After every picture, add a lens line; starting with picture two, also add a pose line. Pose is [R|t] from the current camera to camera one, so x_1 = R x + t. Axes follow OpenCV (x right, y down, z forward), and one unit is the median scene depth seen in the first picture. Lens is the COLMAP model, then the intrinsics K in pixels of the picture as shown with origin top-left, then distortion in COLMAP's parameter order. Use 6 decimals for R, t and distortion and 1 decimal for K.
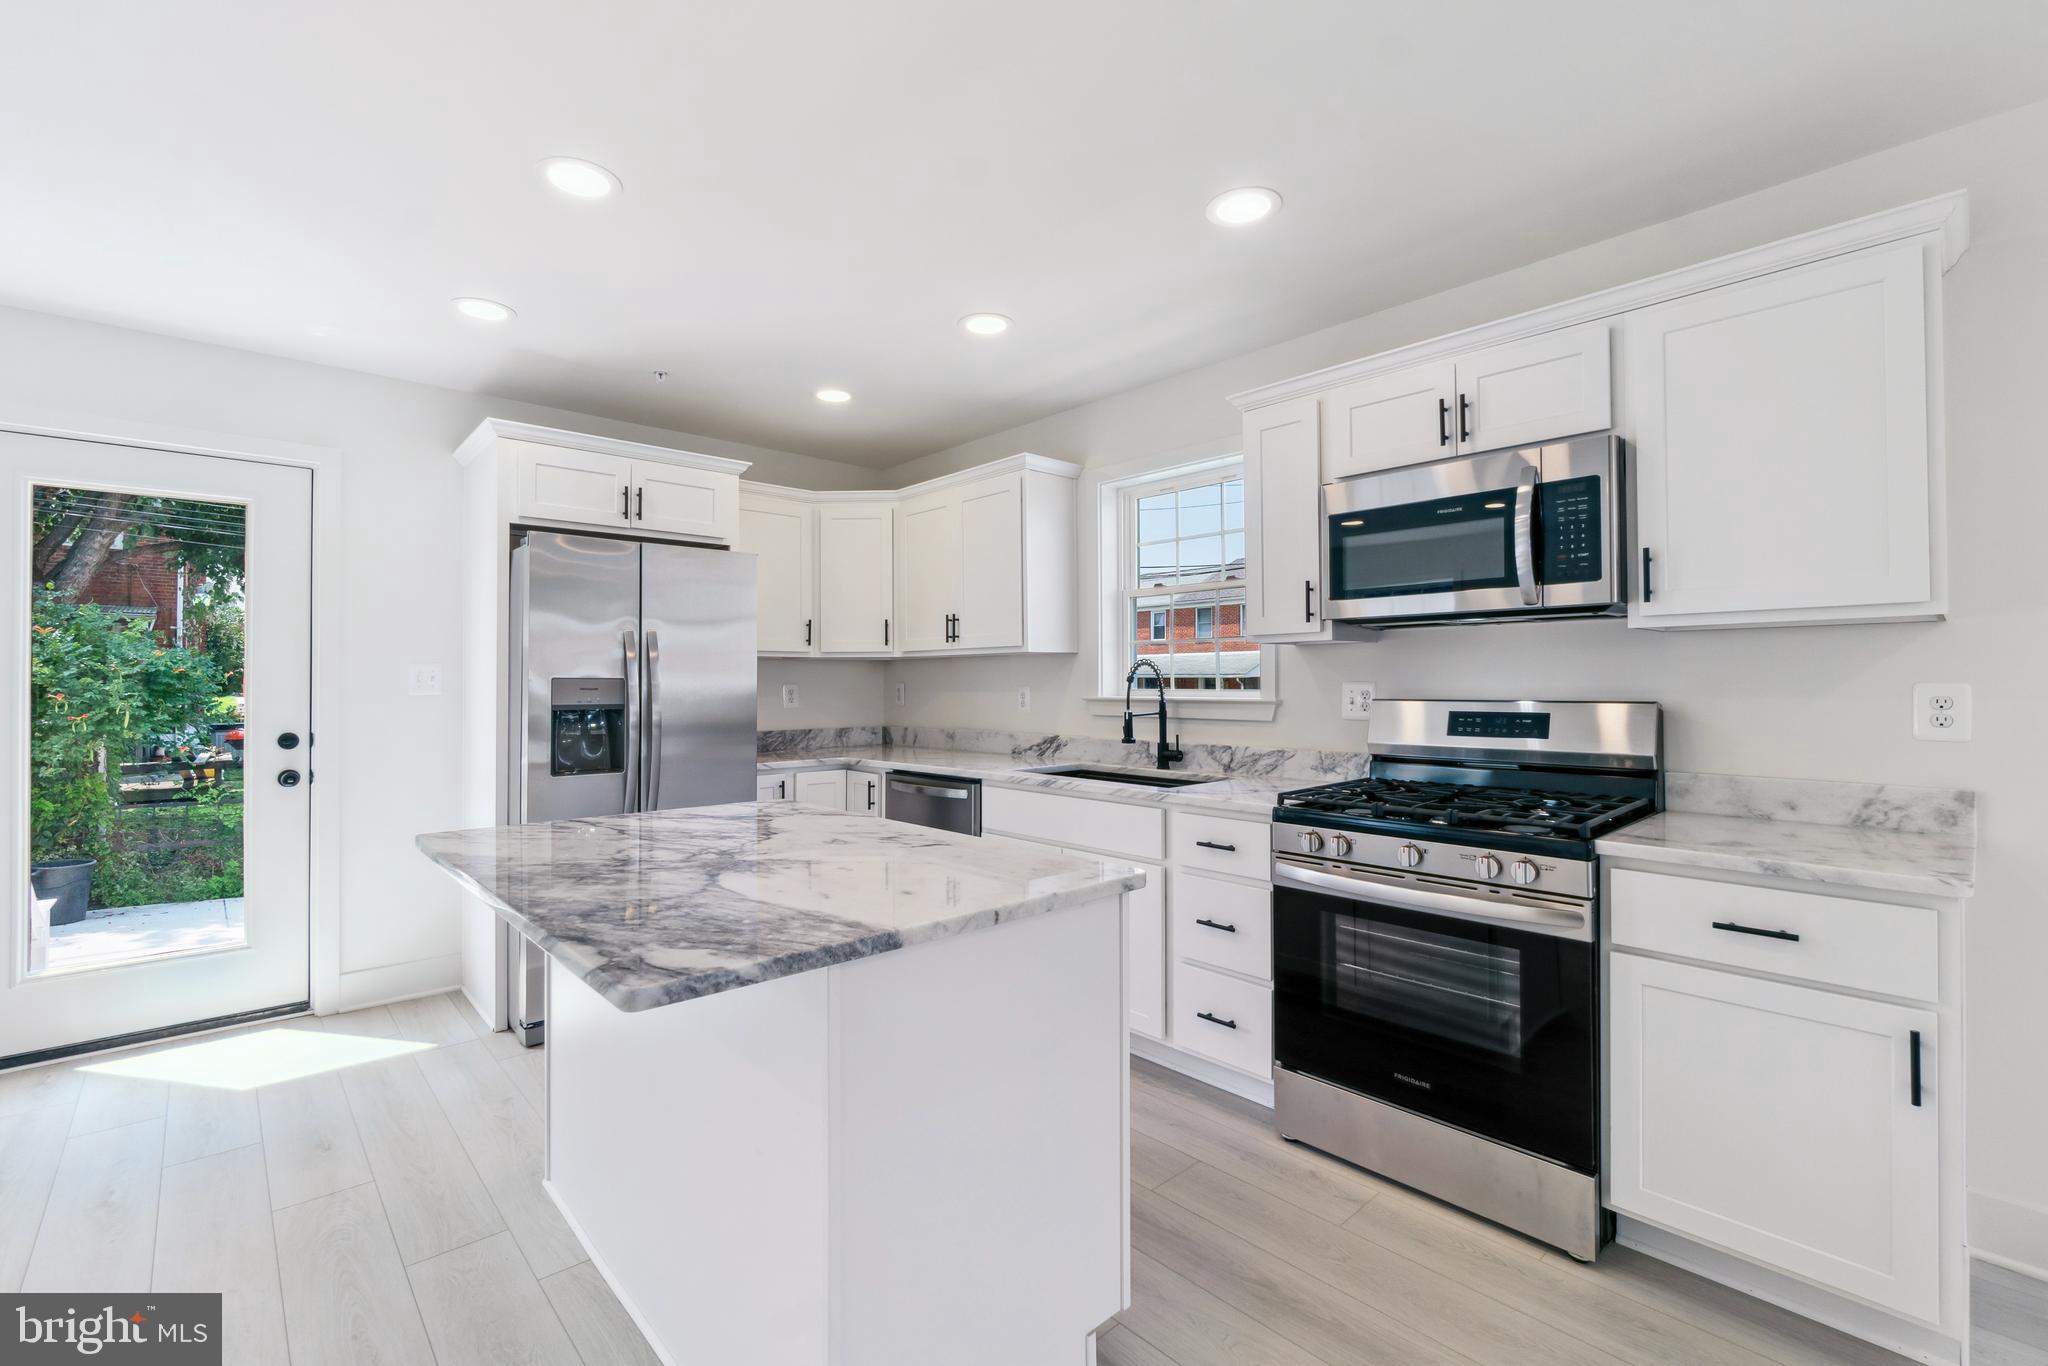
lens RADIAL K [[889.7, 0, 1011.9], [0, 889.7, 668.8], [0, 0, 1]] dist [-0.008918, 0.001143]
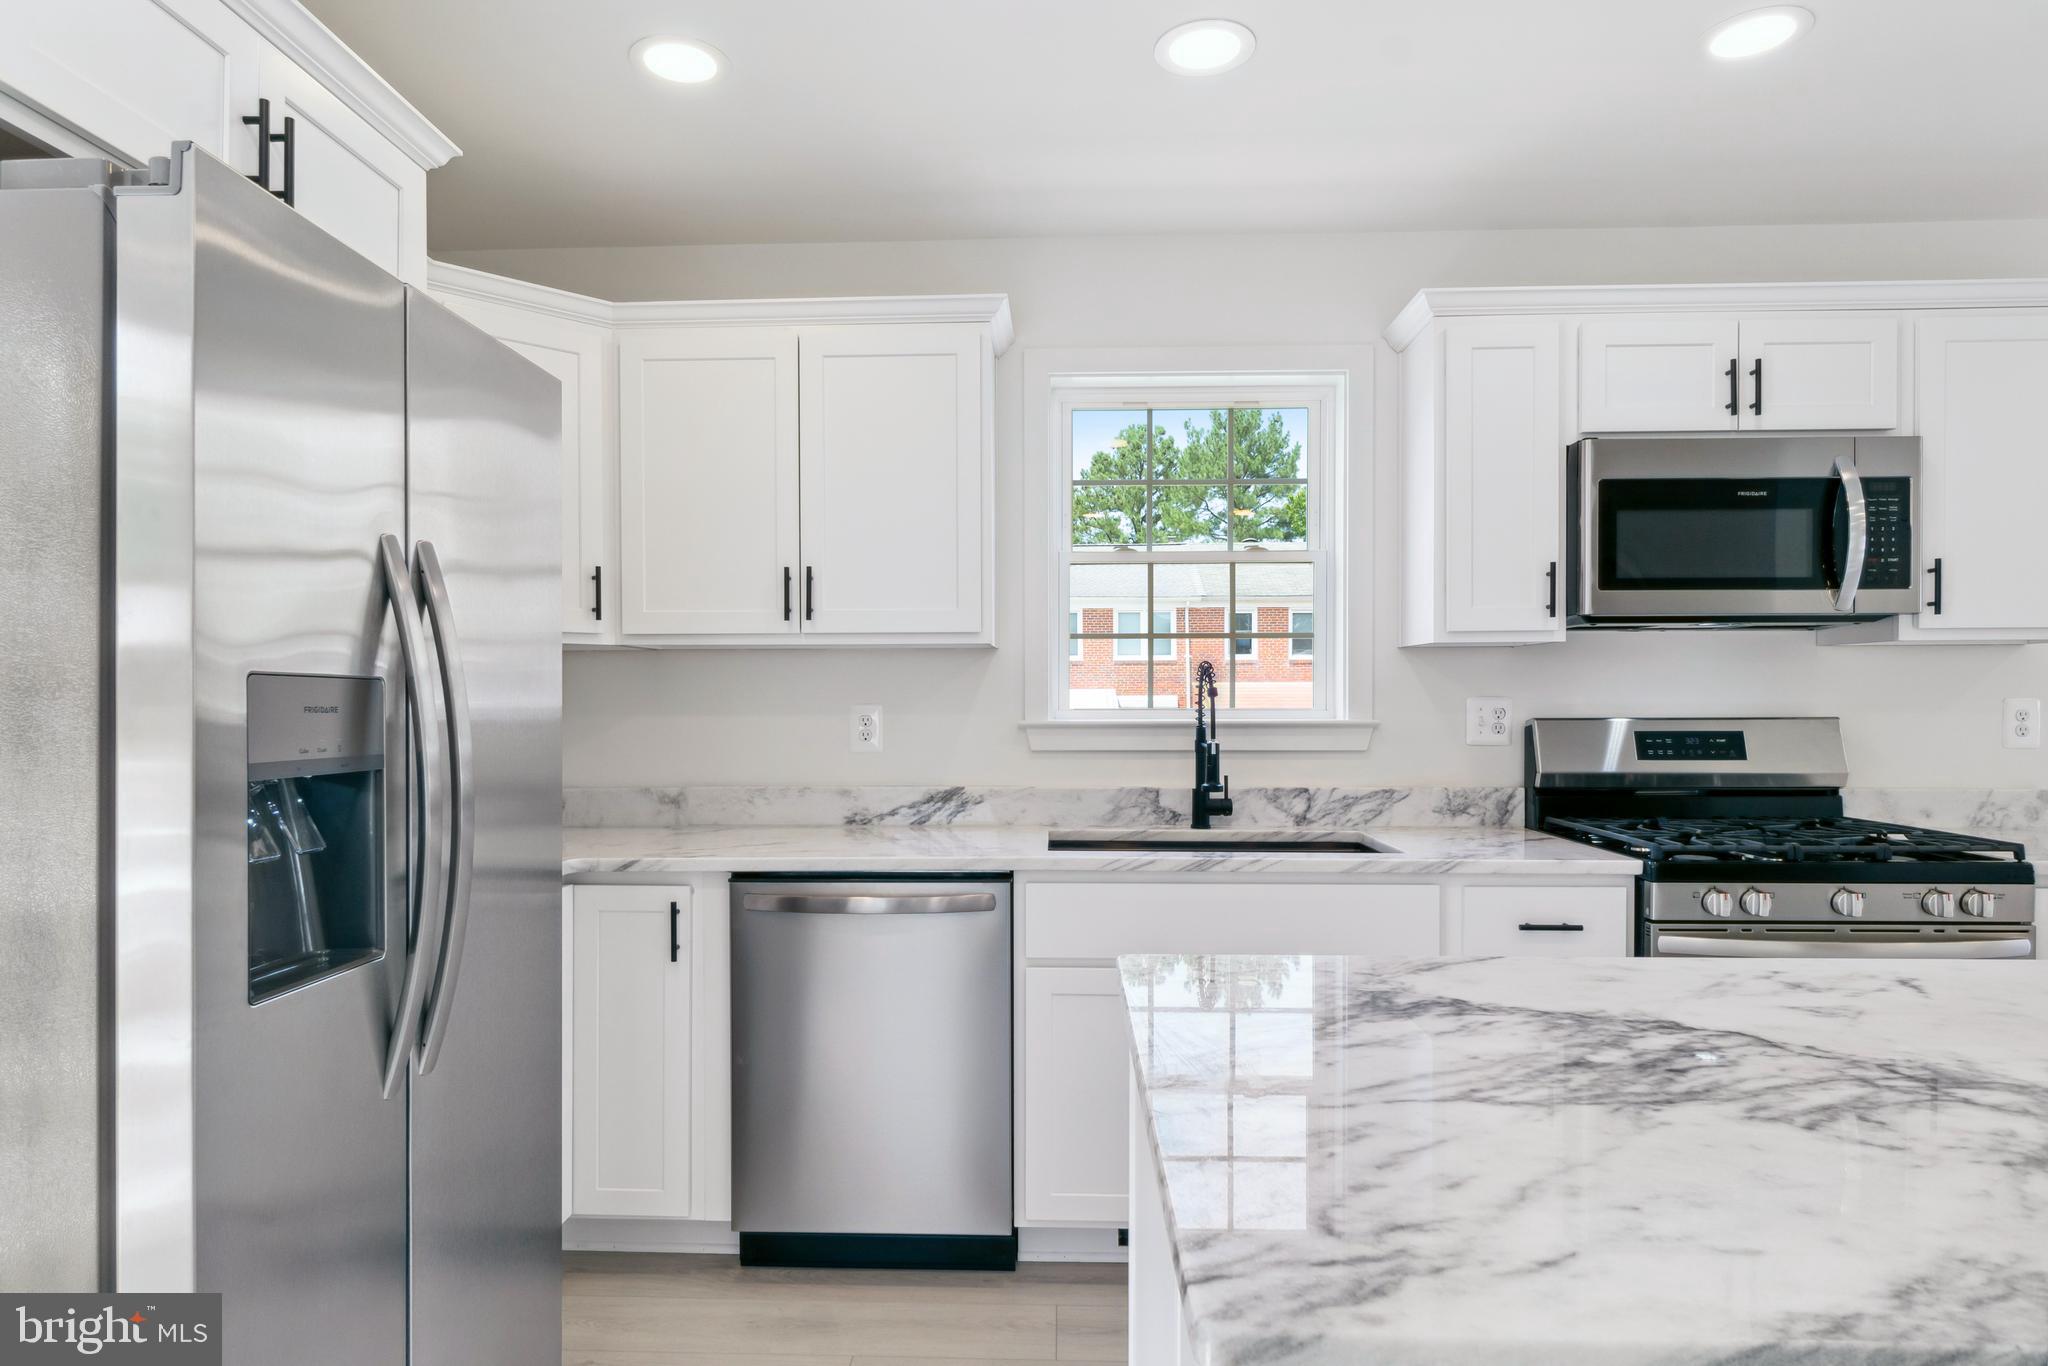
lens RADIAL K [[1179.0, 0, 1013.1], [0, 1179.0, 709.7], [0, 0, 1]] dist [0.000623, -0.000471]
pose [[0.701311, -0.002662, 0.712850, -0.577118], [-0.011086, 0.999831, 0.014641, 0.013756], [-0.712769, -0.018171, 0.701163, 0.508753]]
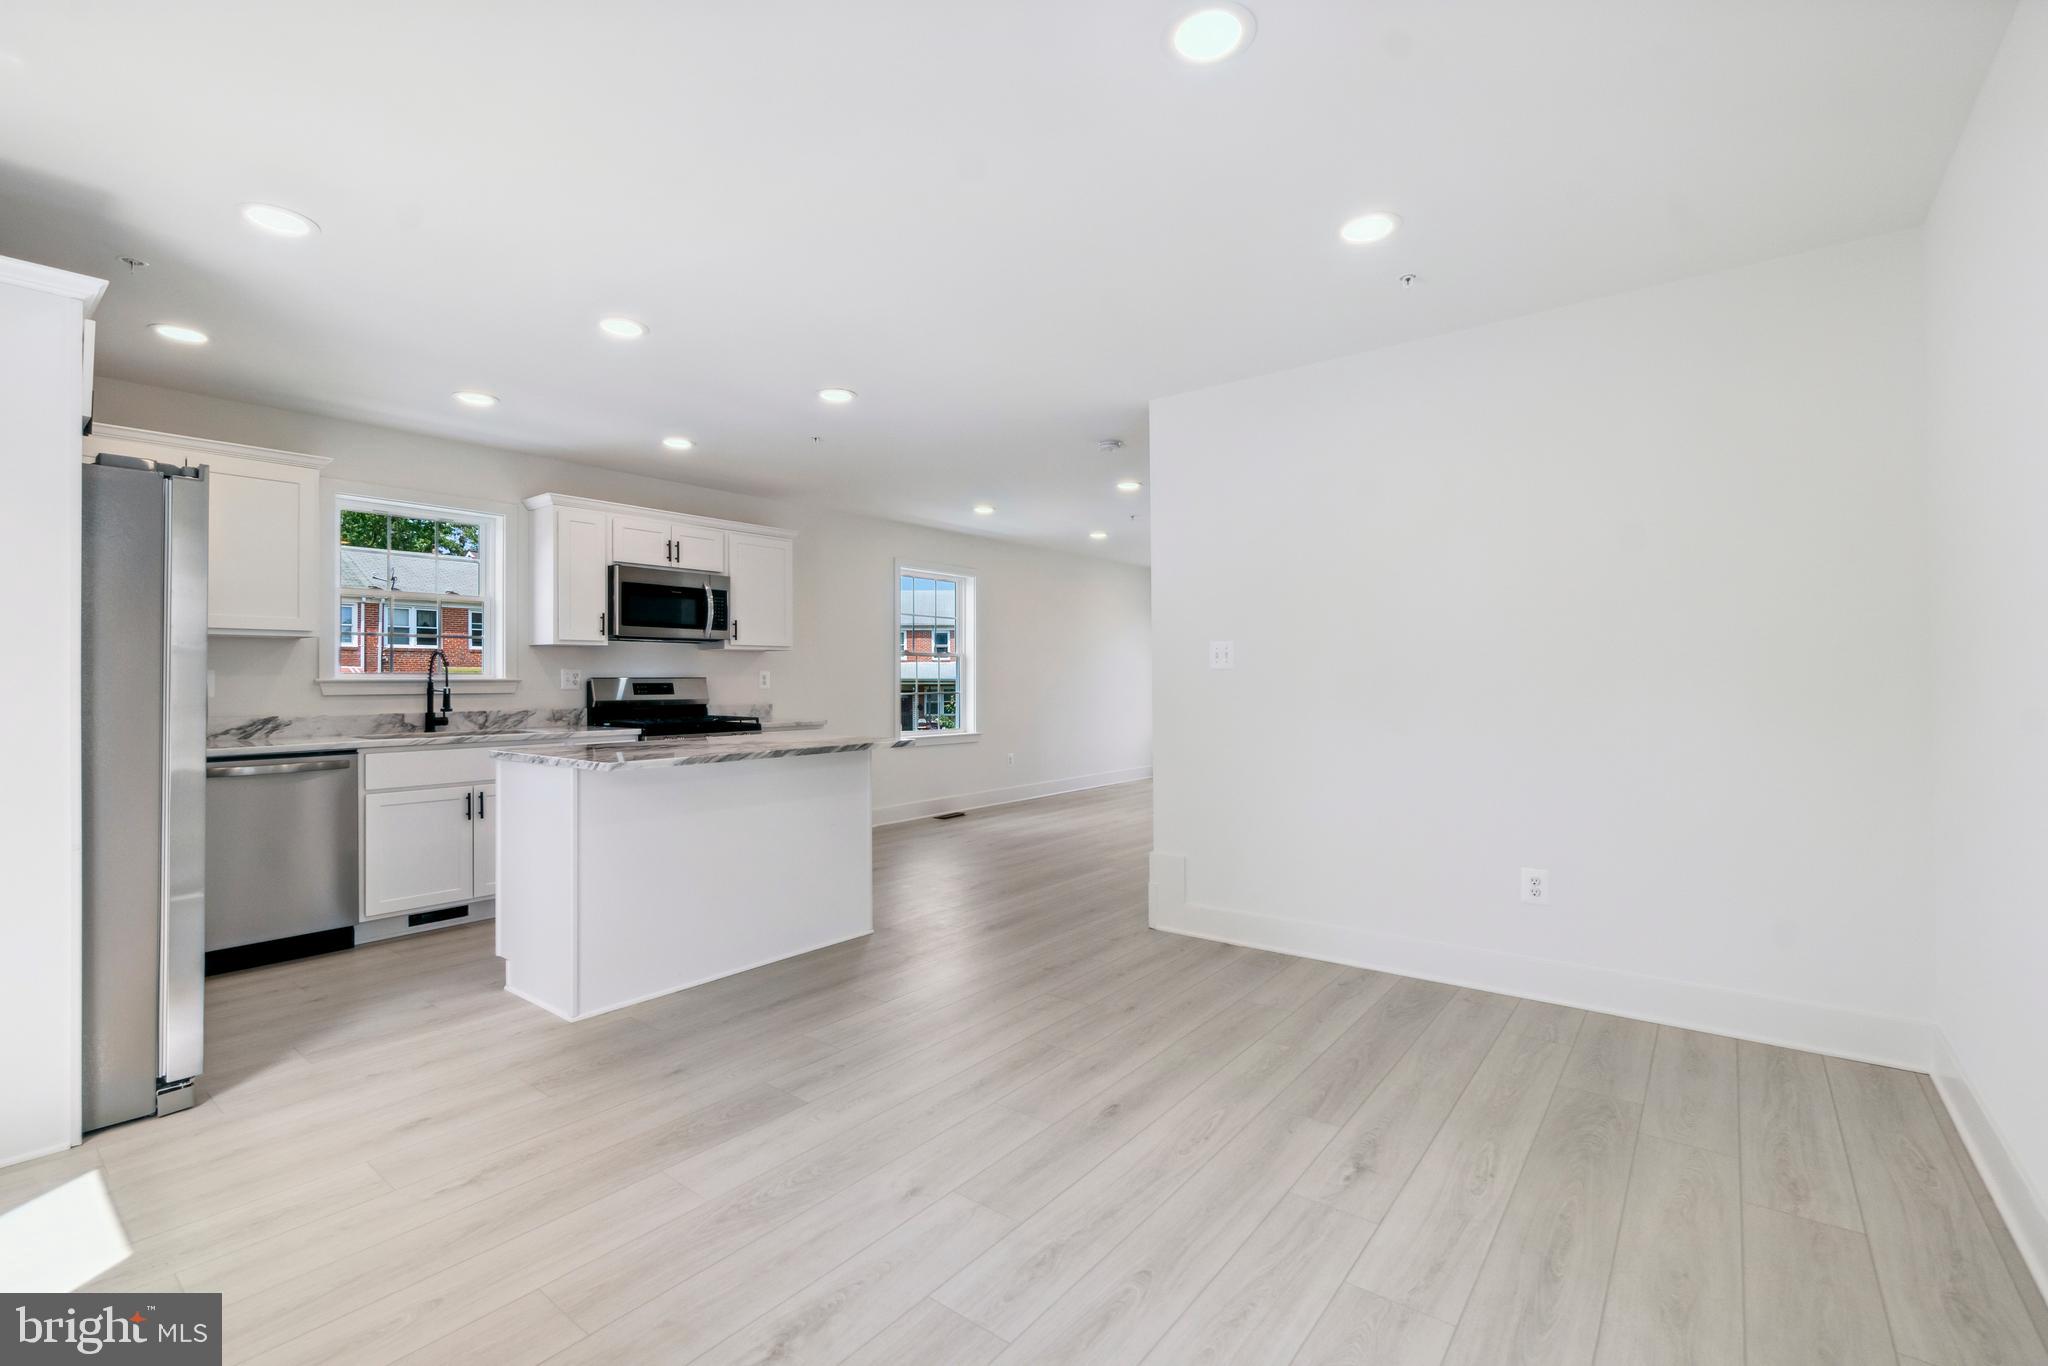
lens RADIAL K [[889.7, 0, 1023.1], [0, 889.7, 679.7], [0, 0, 1]] dist [-0.008918, 0.001143]
pose [[-0.166145, 0.004705, 0.986090, -1.342732], [-0.008809, 0.999942, -0.006255, 0.036005], [-0.986062, -0.009725, -0.166094, 0.361857]]
